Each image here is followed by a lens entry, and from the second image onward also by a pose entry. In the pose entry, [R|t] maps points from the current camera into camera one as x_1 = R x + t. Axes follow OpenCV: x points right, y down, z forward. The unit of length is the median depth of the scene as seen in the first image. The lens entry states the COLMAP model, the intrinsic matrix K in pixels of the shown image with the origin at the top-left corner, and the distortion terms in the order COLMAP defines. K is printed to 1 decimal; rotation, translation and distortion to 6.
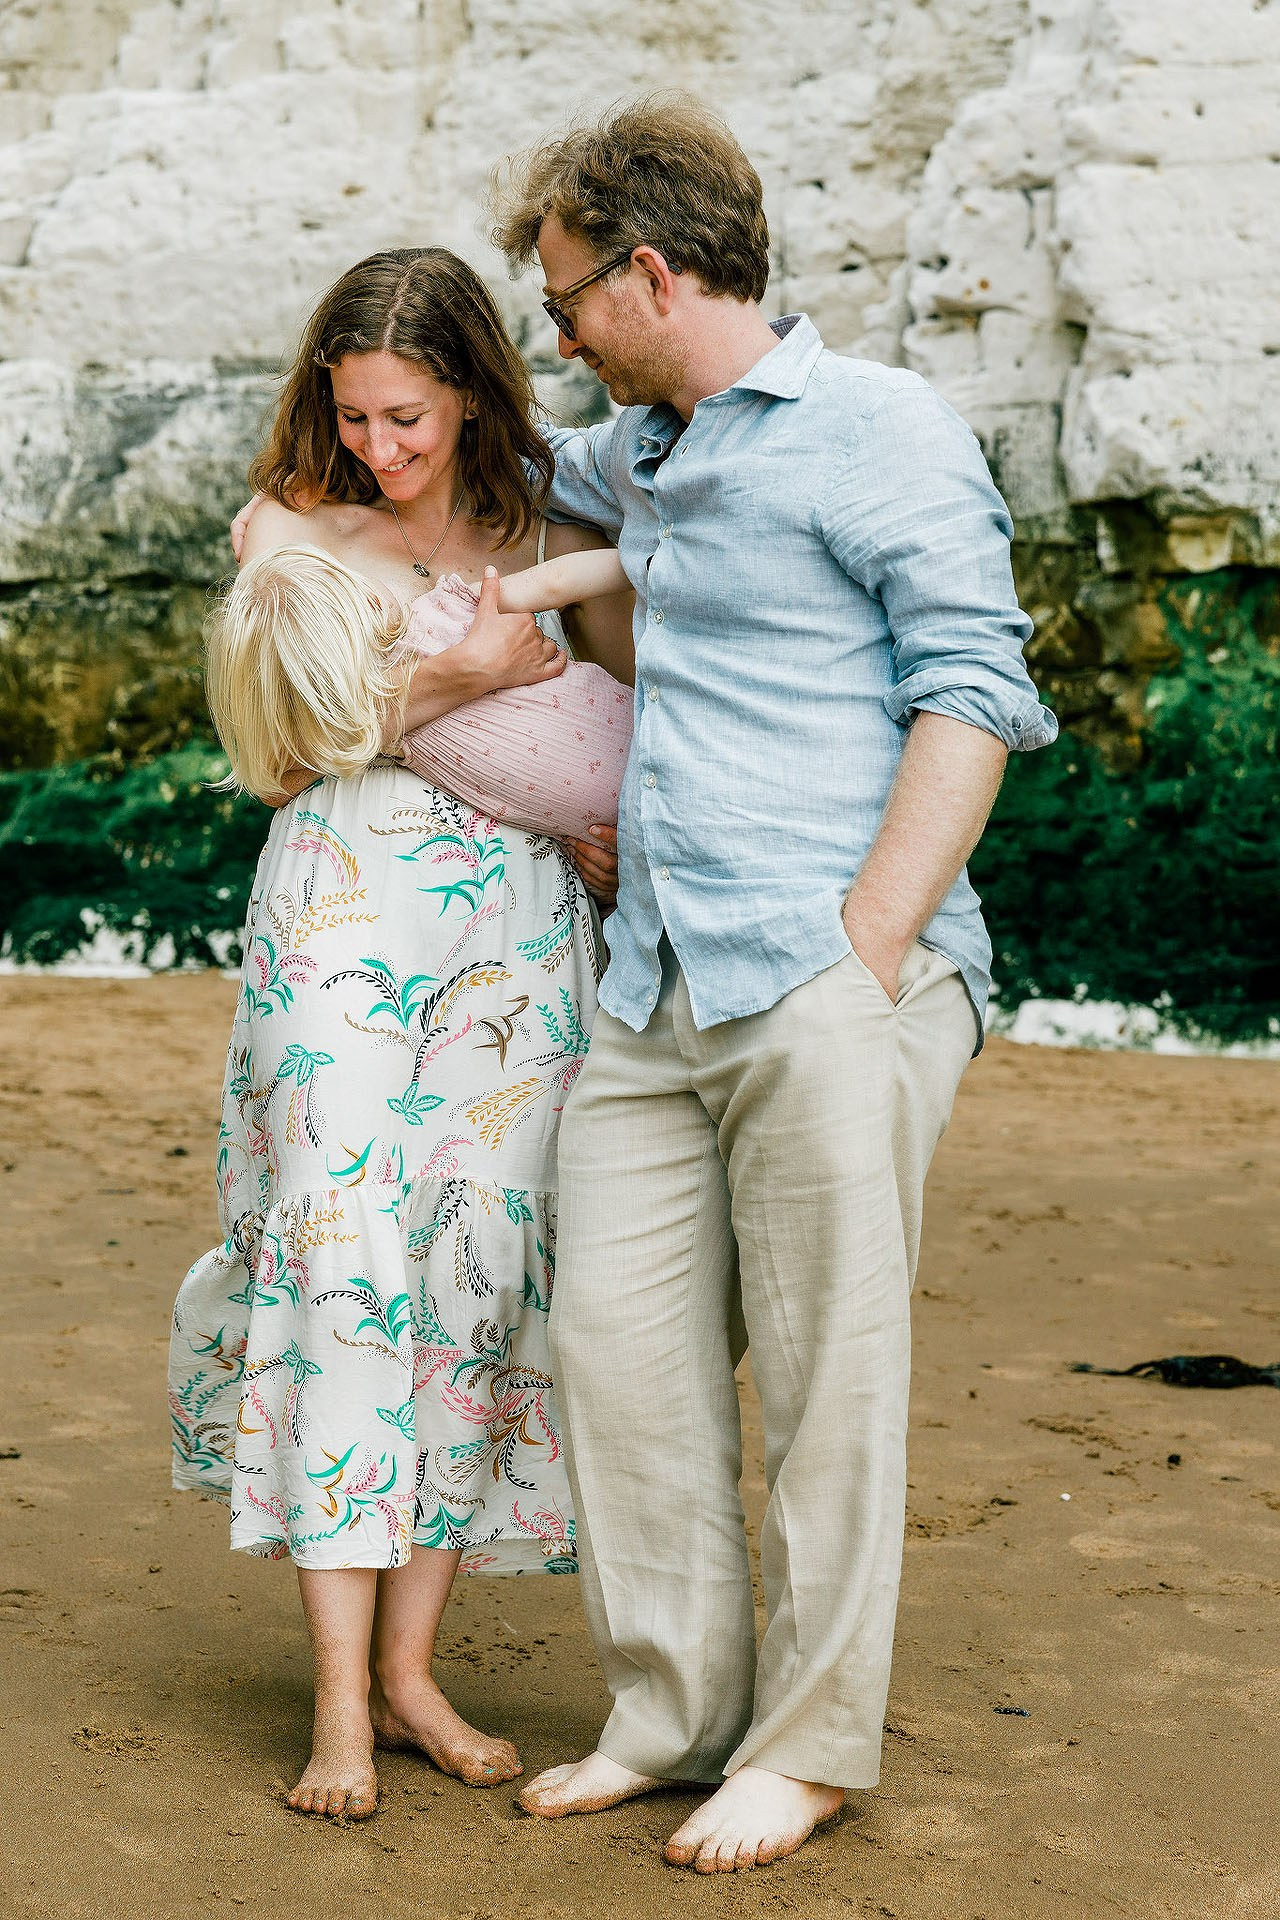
lens RADIAL K [[3492.6, 0, 643.8], [0, 3492.6, 948.2], [0, 0, 1]] dist [0.033994, 0.000000]
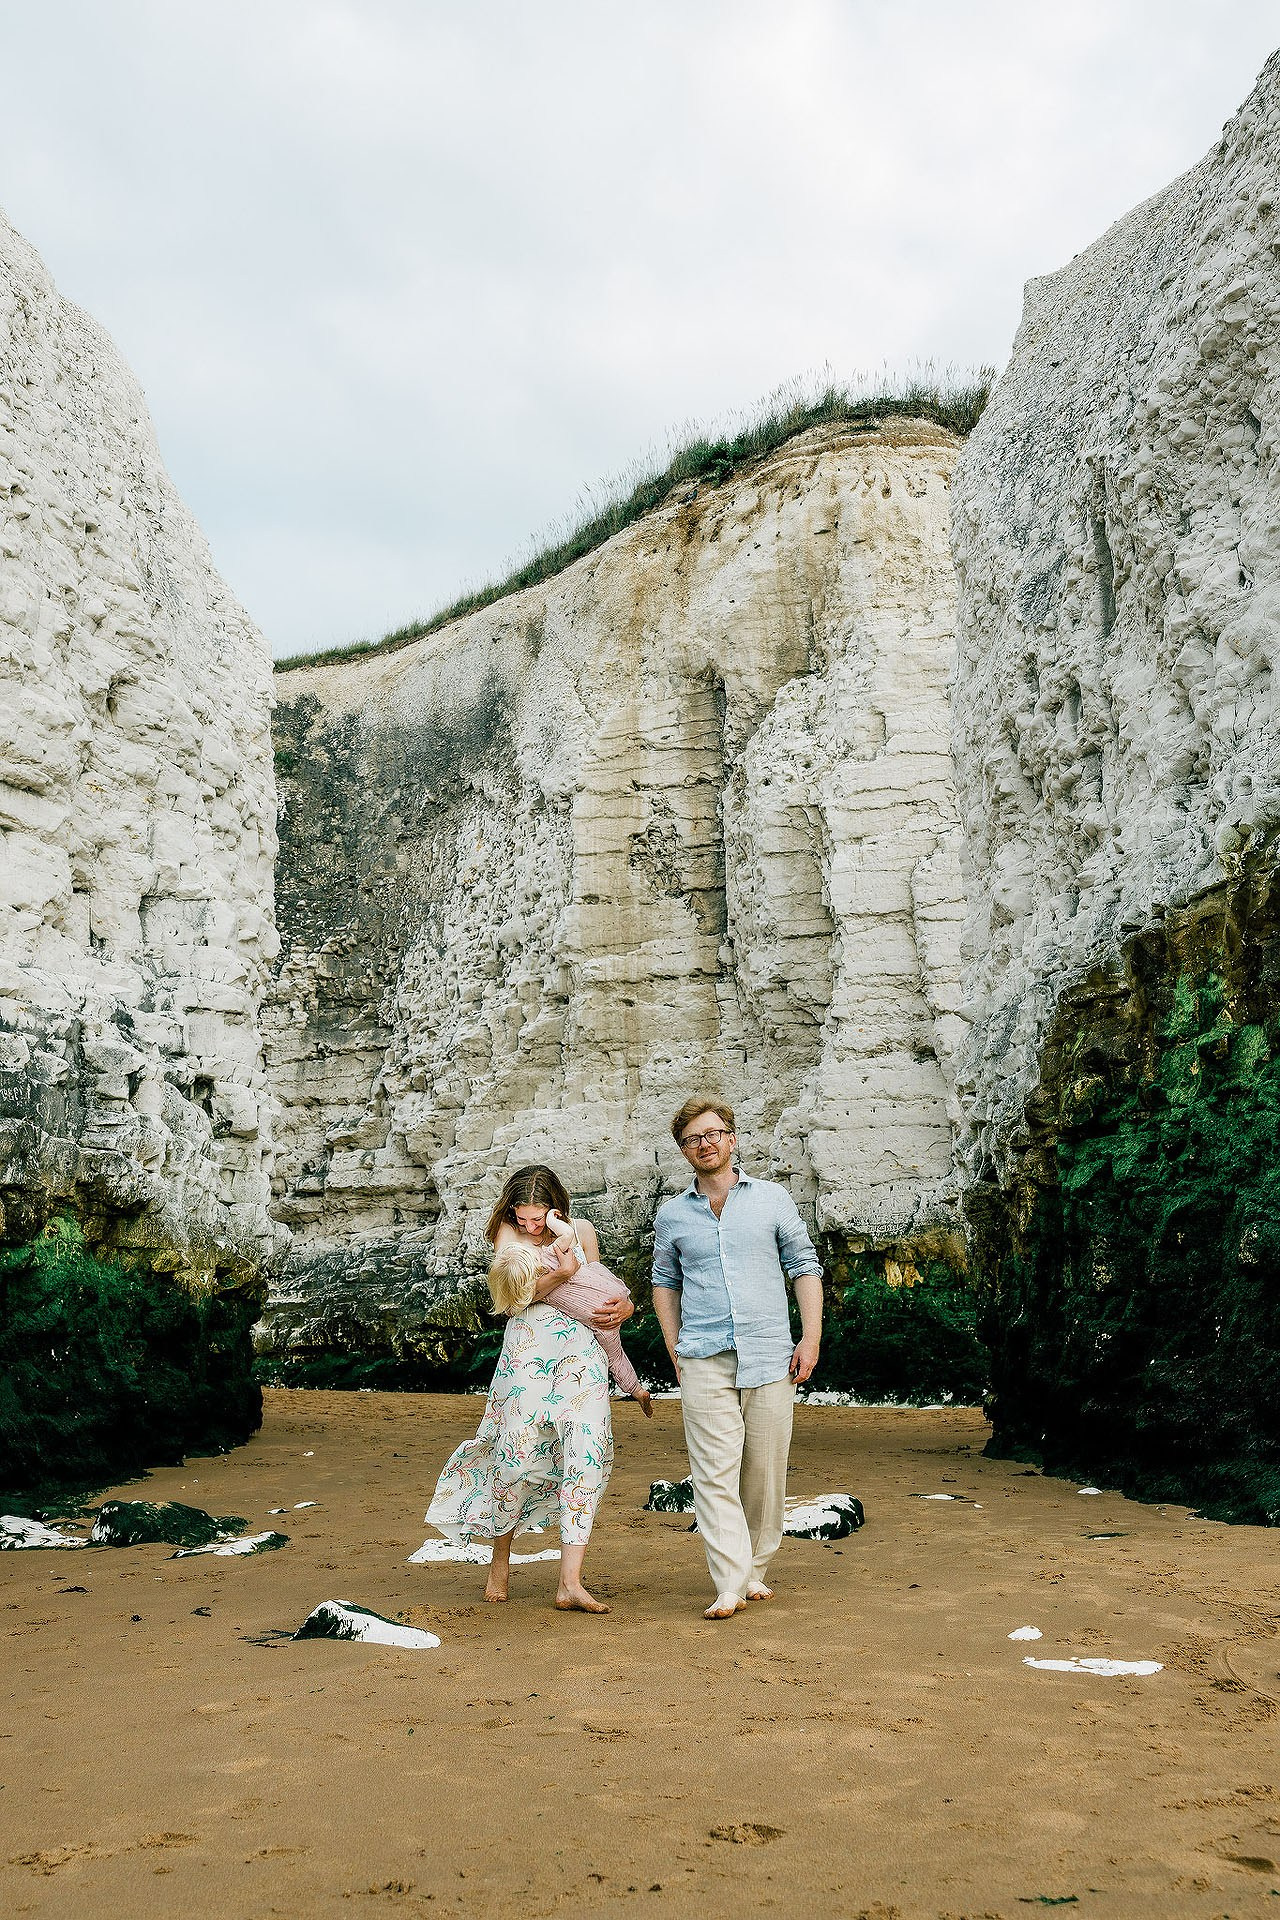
lens RADIAL K [[1764.5, 0, 628.0], [0, 1764.5, 967.1], [0, 0, 1]] dist [0.007034, 0.000000]
pose [[0.990693, -0.054842, -0.124581, 0.142953], [0.020678, 0.965258, -0.260481, 0.048824], [0.134538, 0.255480, 0.957408, -0.559815]]
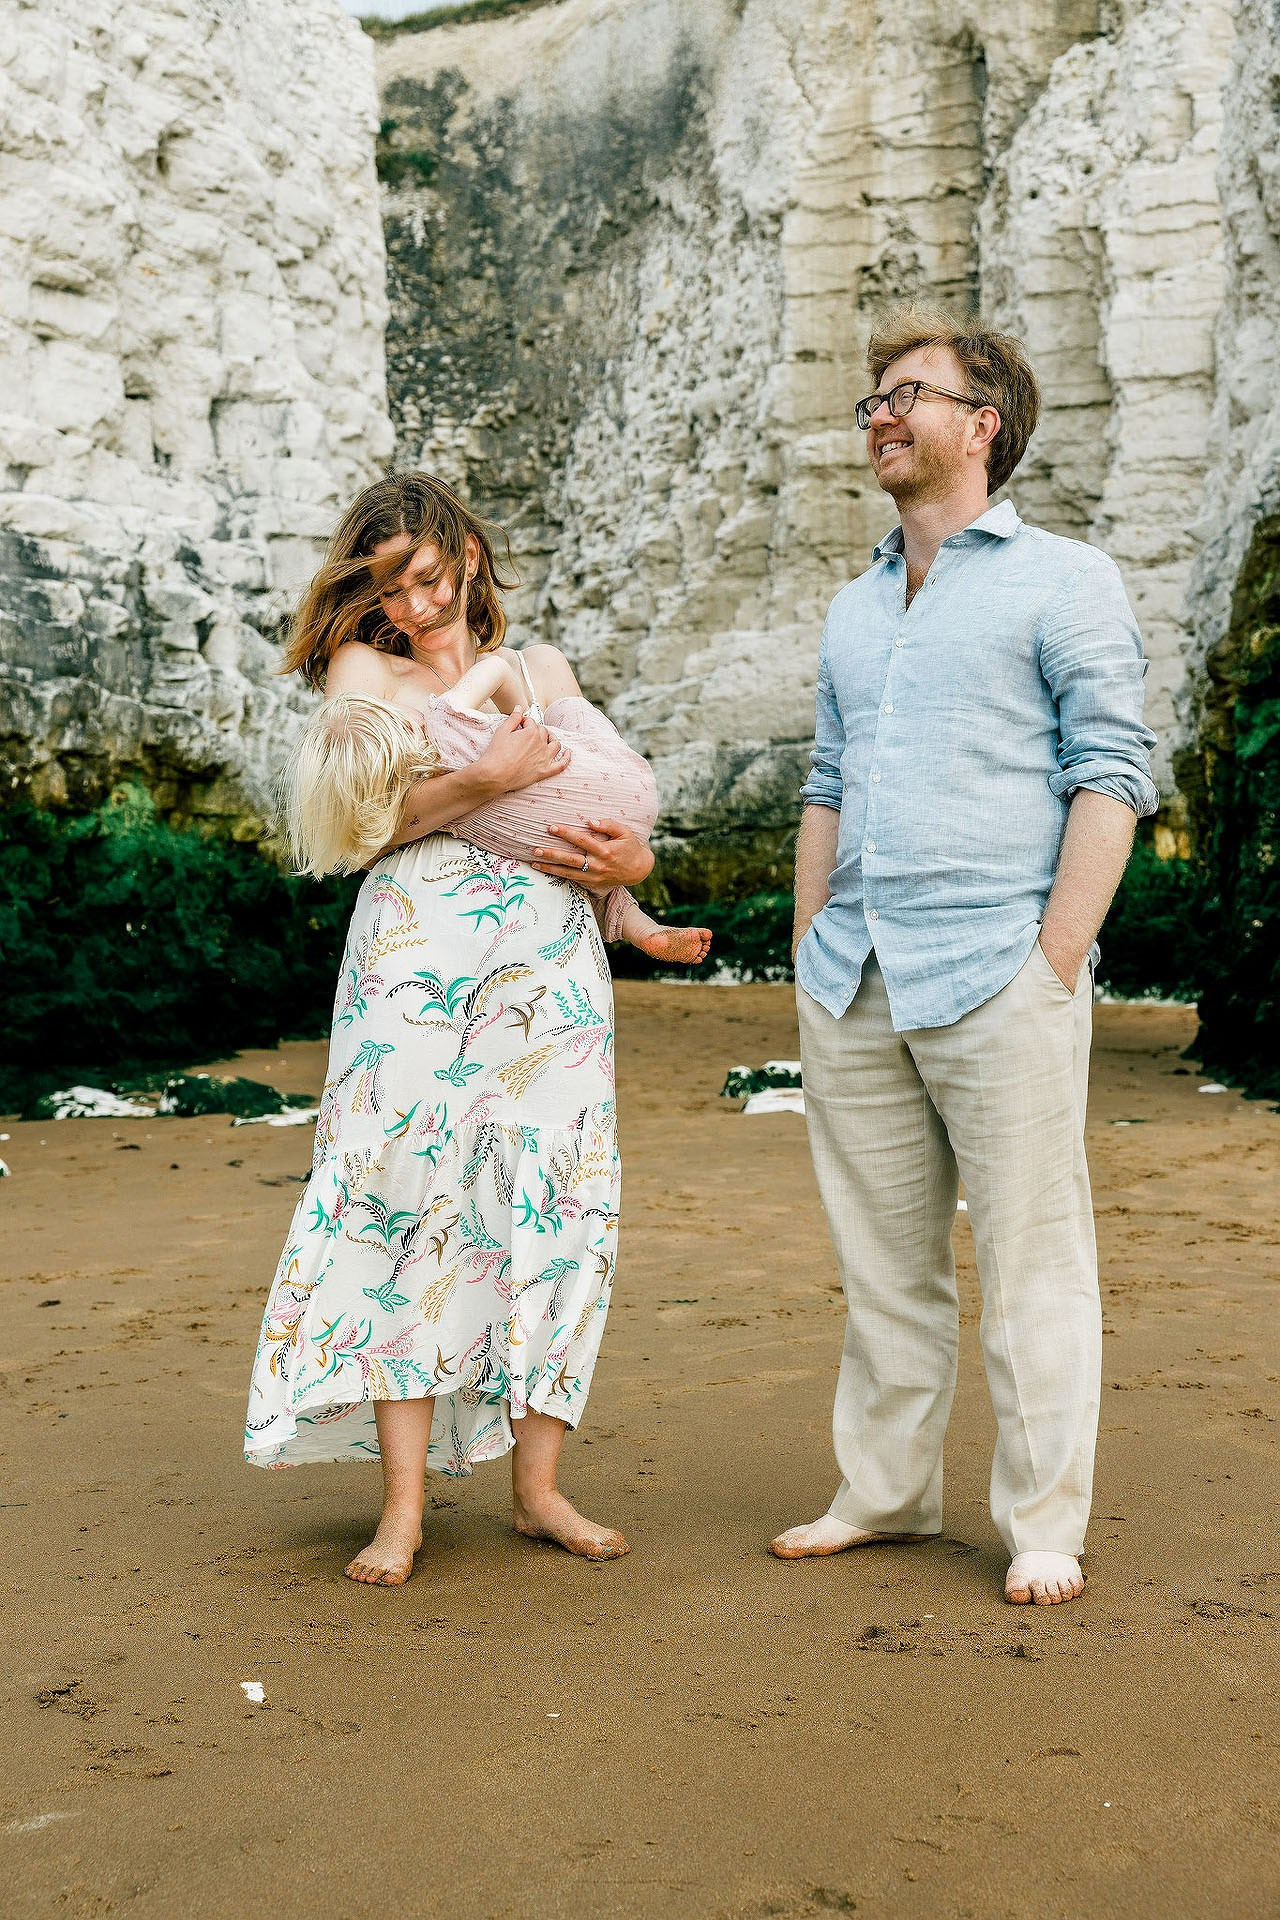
lens RADIAL K [[2501.7, 0, 635.0], [0, 2501.7, 953.0], [0, 0, 1]] dist [0.011064, 0.000000]
pose [[0.962883, -0.012674, -0.269623, 0.265971], [0.001499, 0.999133, -0.041612, 0.058753], [0.269917, 0.039663, 0.962066, -0.742224]]
